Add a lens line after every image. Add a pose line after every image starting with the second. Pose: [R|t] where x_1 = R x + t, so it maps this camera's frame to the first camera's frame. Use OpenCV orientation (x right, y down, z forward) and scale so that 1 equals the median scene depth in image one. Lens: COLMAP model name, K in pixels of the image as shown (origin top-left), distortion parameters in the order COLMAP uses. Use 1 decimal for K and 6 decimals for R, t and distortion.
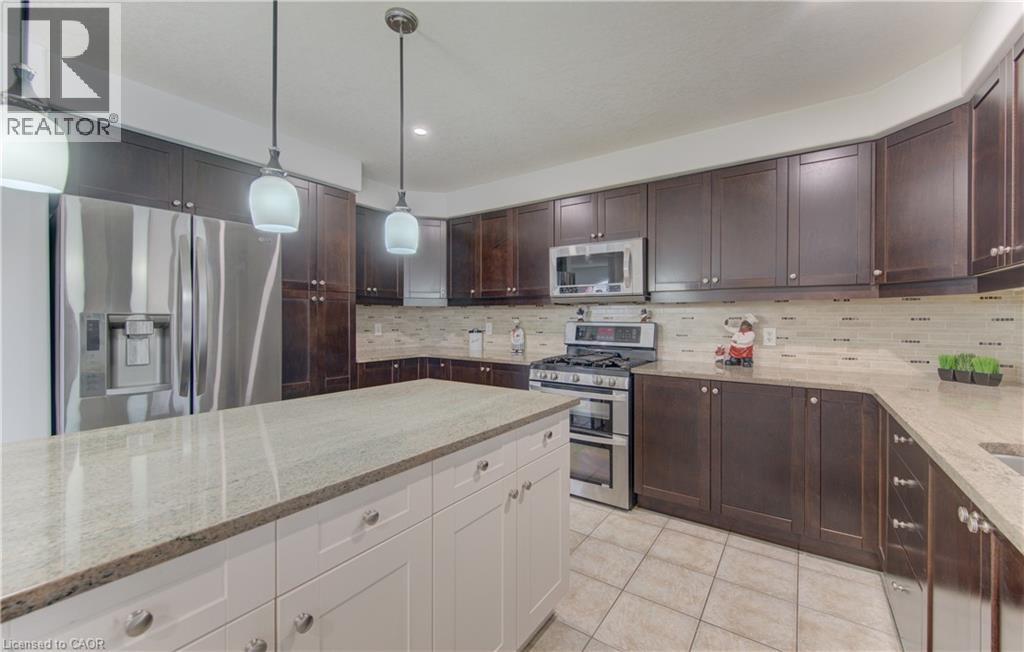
lens RADIAL K [[534.8, 0, 489.7], [0, 534.8, 317.1], [0, 0, 1]] dist [-0.000914, -0.000070]
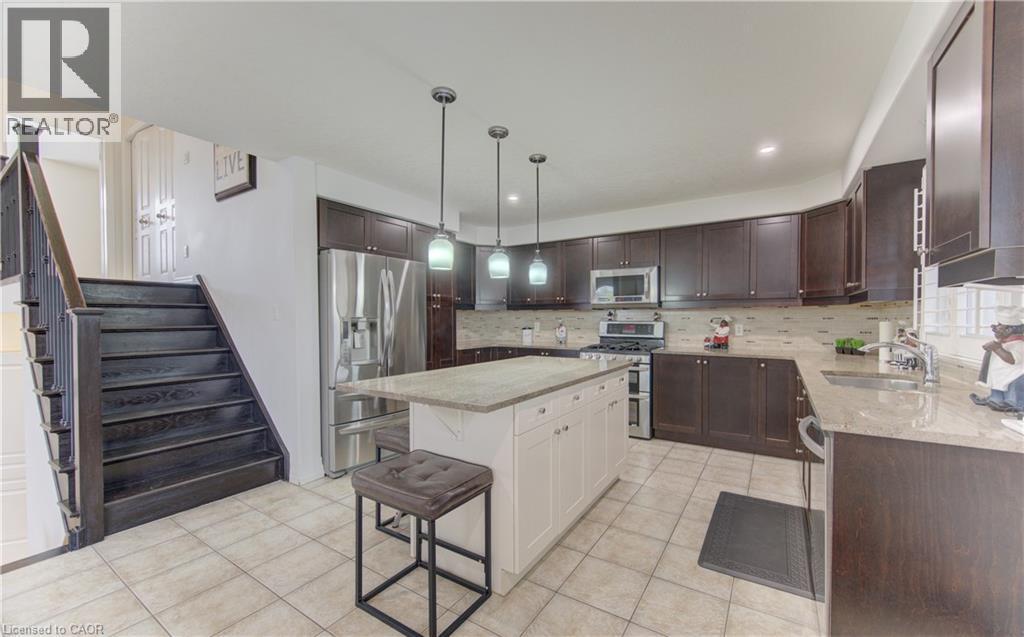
lens RADIAL K [[392.1, 0, 532.6], [0, 392.1, 324.2], [0, 0, 1]] dist [-0.001581, -0.000184]
pose [[0.999956, -0.004506, -0.008260, -0.075242], [0.004640, 0.999856, 0.016299, -0.001481], [0.008186, -0.016337, 0.999833, -0.159522]]
